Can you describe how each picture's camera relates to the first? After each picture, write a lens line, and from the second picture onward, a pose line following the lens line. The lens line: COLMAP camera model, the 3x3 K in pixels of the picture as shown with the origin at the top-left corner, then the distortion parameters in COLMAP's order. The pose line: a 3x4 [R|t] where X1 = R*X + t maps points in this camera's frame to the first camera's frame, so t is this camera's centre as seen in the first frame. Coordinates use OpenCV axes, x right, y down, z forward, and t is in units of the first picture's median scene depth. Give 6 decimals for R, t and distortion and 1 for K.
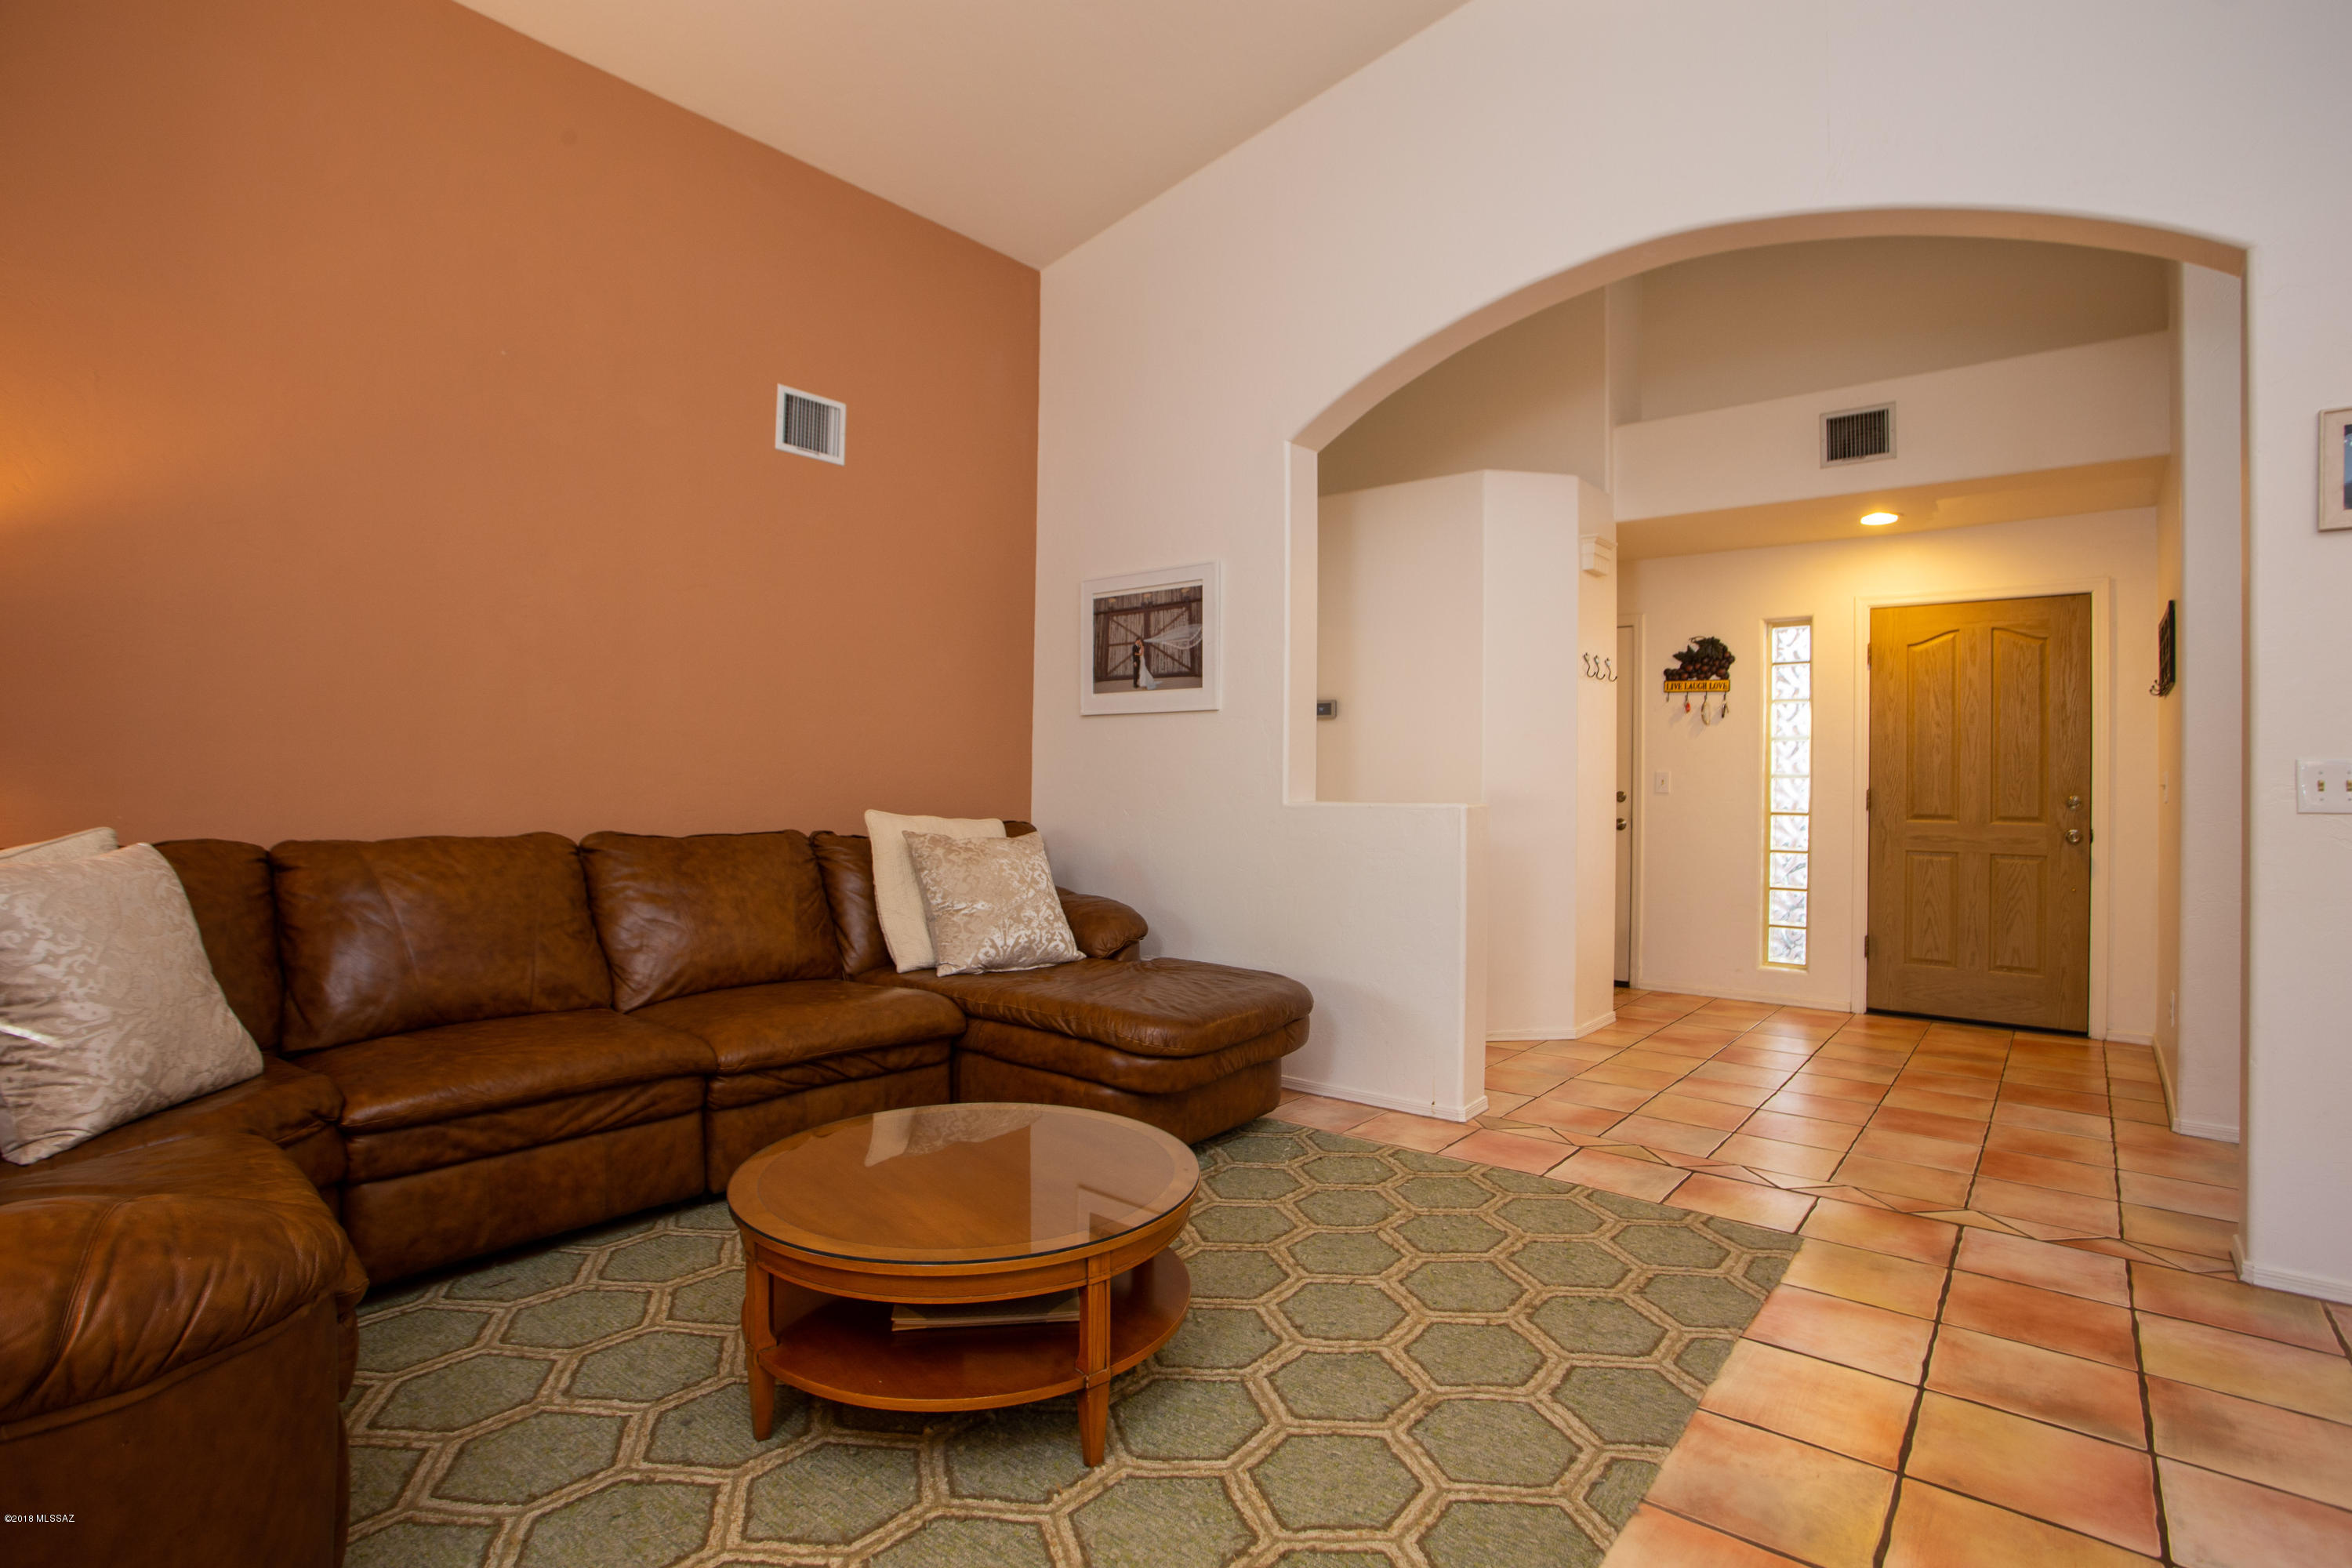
lens RADIAL K [[1158.4, 0, 1192.9], [0, 1158.4, 773.4], [0, 0, 1]] dist [-0.067338, 0.025740]
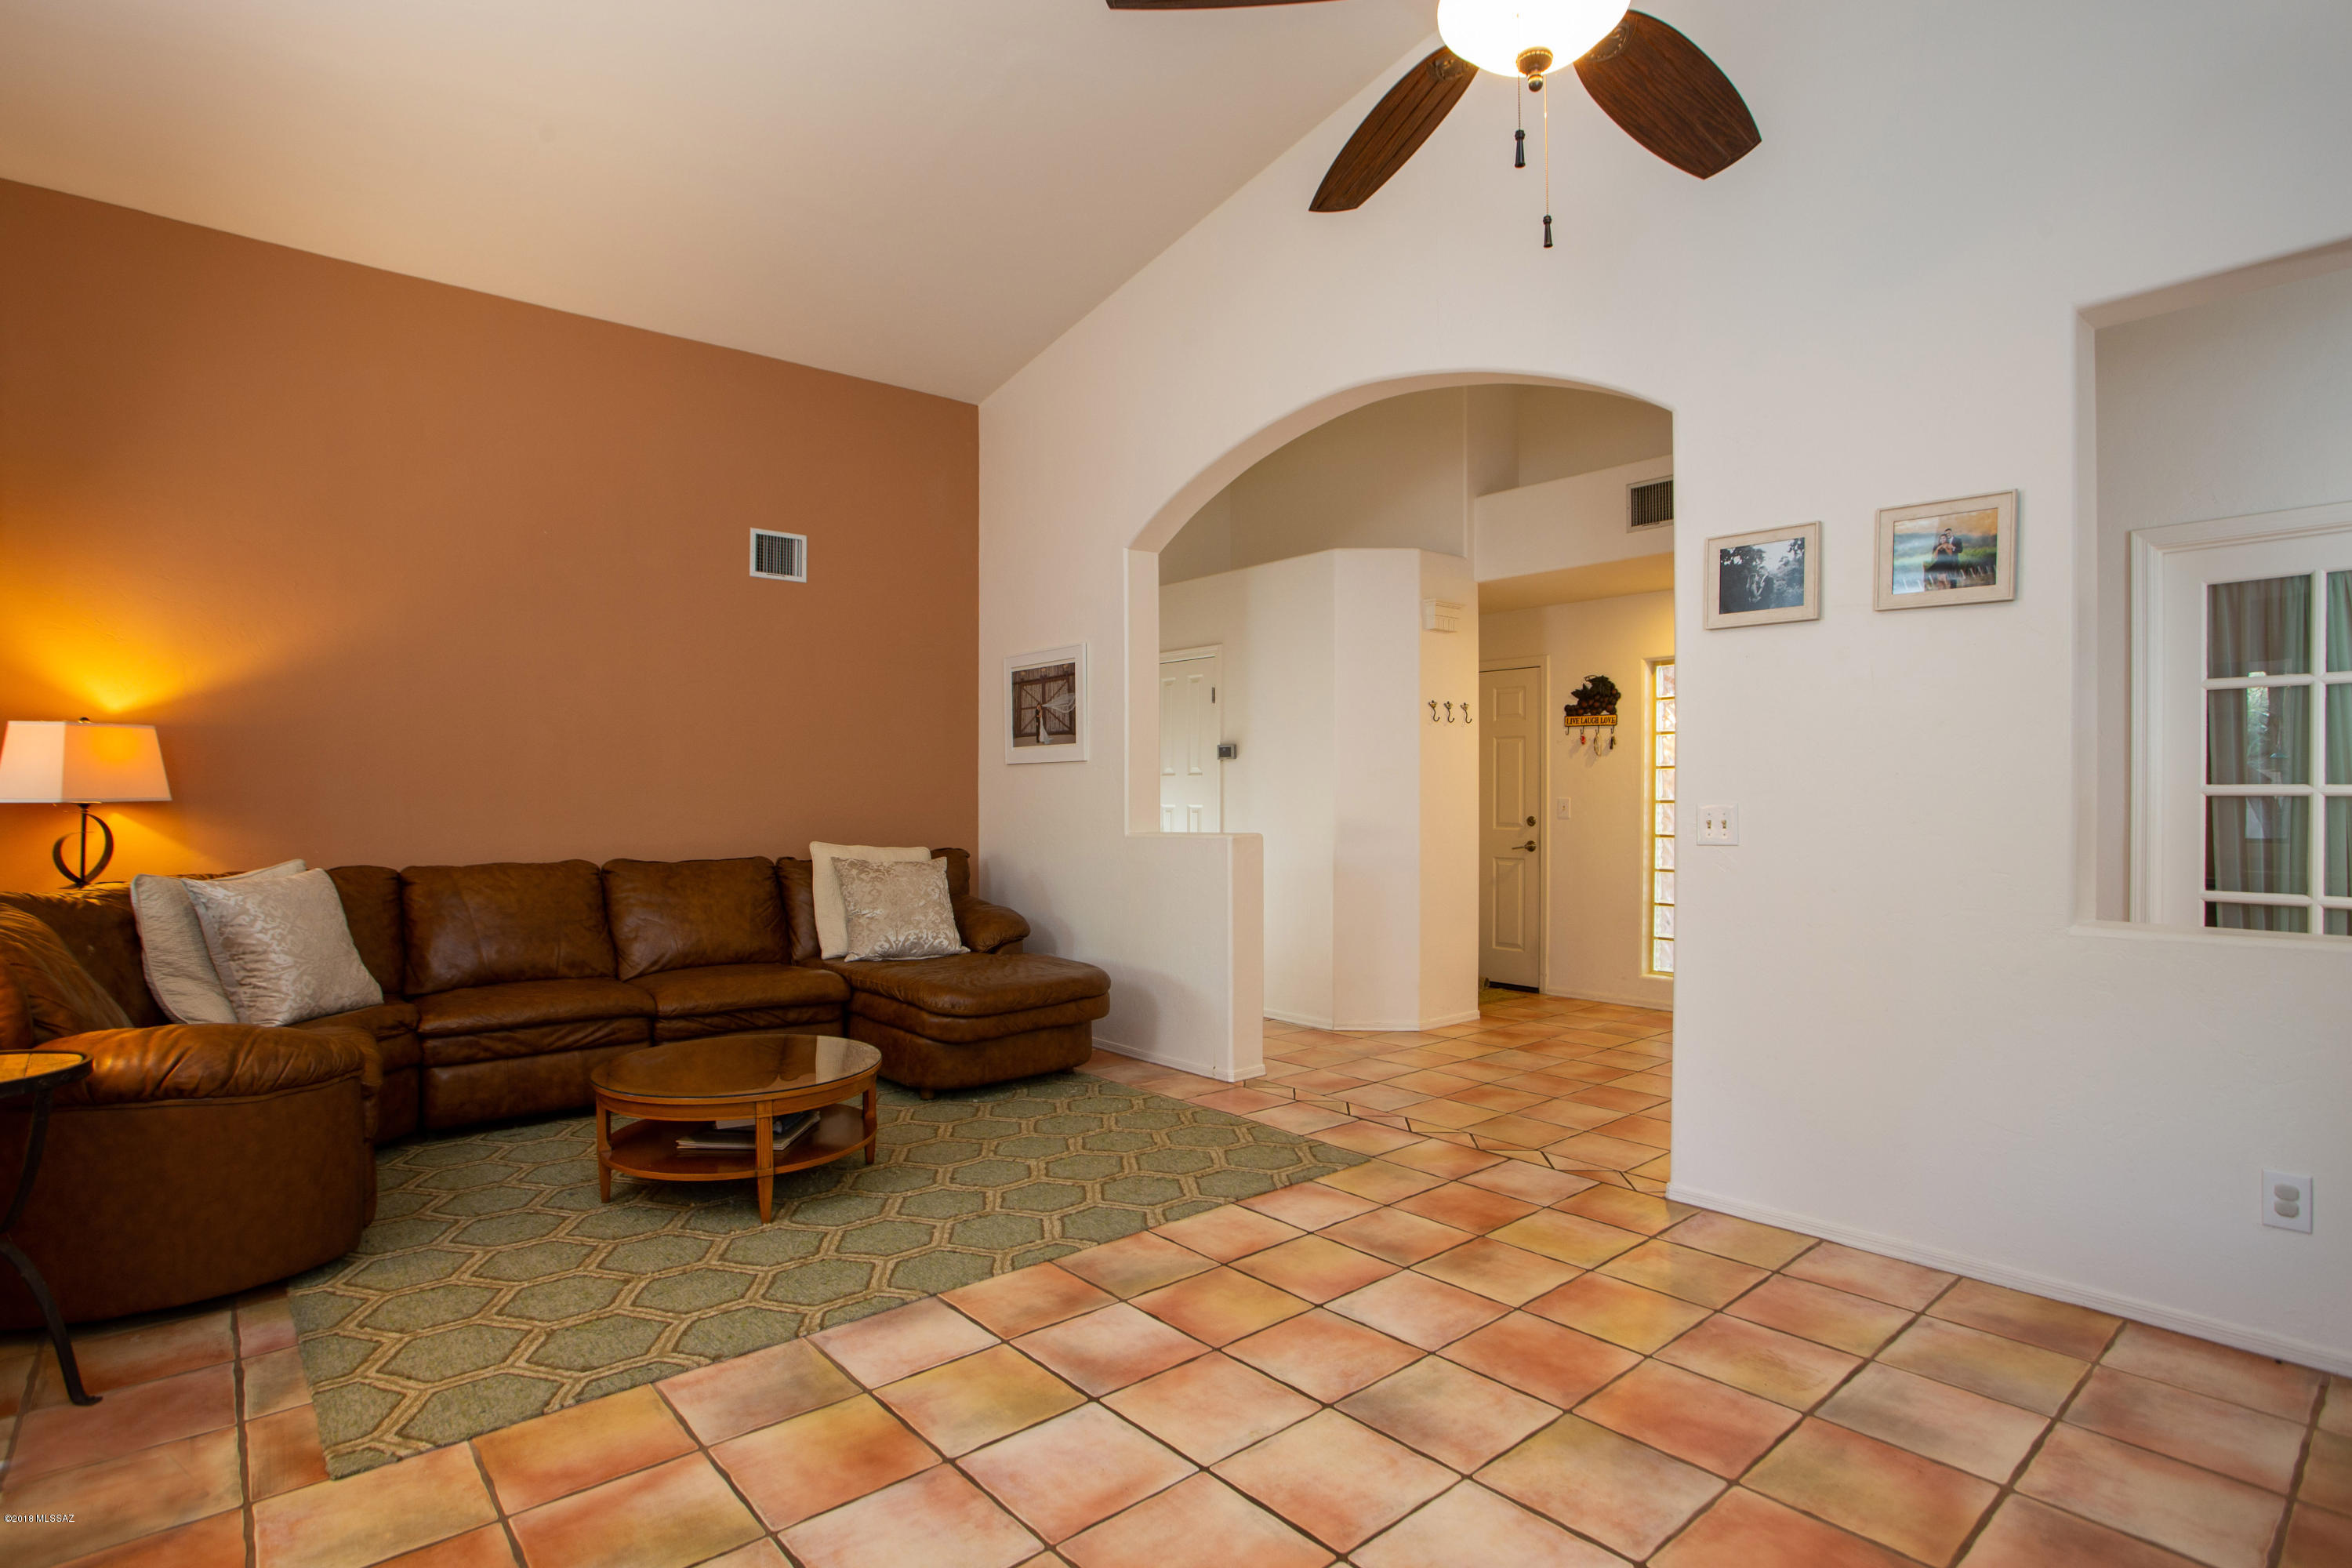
lens RADIAL K [[1197.4, 0, 1180.5], [0, 1197.4, 803.1], [0, 0, 1]] dist [-0.072296, 0.041669]
pose [[0.982272, -0.012136, -0.187067, 0.569722], [0.014382, 0.999840, 0.010655, -0.031532], [0.186908, -0.013156, 0.982289, -0.422329]]
